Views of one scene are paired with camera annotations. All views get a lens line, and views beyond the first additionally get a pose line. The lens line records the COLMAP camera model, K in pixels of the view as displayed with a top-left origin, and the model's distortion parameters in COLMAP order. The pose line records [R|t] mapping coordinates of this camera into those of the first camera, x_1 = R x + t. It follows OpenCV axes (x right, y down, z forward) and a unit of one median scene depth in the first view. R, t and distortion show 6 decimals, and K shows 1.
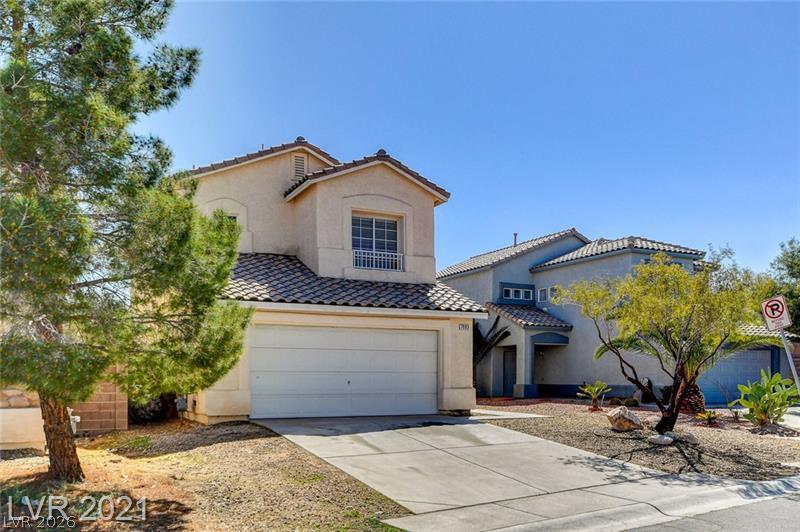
lens RADIAL K [[677.1, 0, 401.8], [0, 677.1, 260.9], [0, 0, 1]] dist [0.003167, 0.024941]
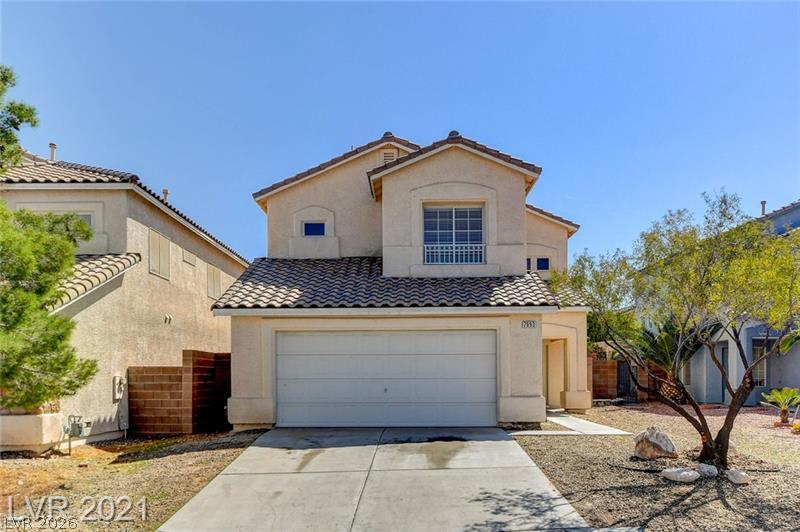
lens RADIAL K [[677.1, 0, 402.2], [0, 677.1, 272.3], [0, 0, 1]] dist [0.003167, 0.024941]
pose [[0.885063, -0.077050, -0.459050, 0.331398], [0.085015, 0.996374, -0.003326, 0.021503], [0.457642, -0.036082, 0.888404, 0.172912]]
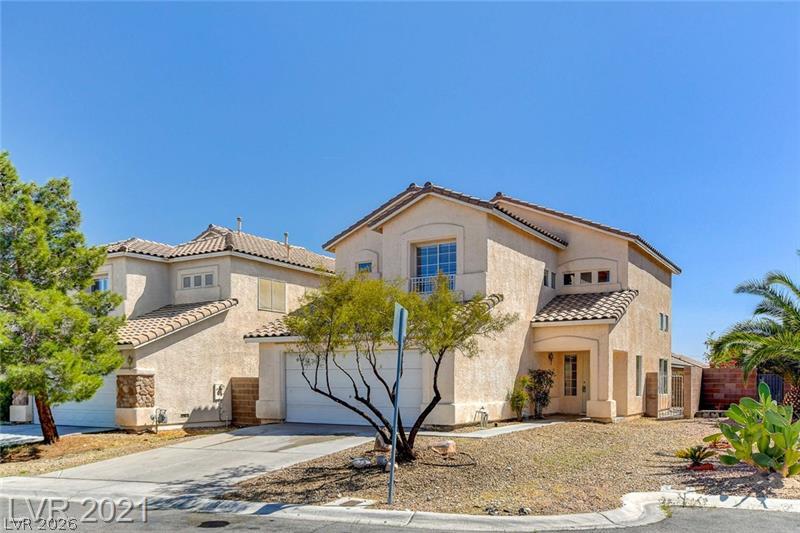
lens RADIAL K [[677.1, 0, 399.8], [0, 677.1, 267.8], [0, 0, 1]] dist [0.003167, 0.024941]
pose [[0.523614, -0.141927, -0.840051, 0.897296], [0.144899, 0.986496, -0.076352, 0.051265], [0.839543, -0.081744, 0.537108, 0.392909]]
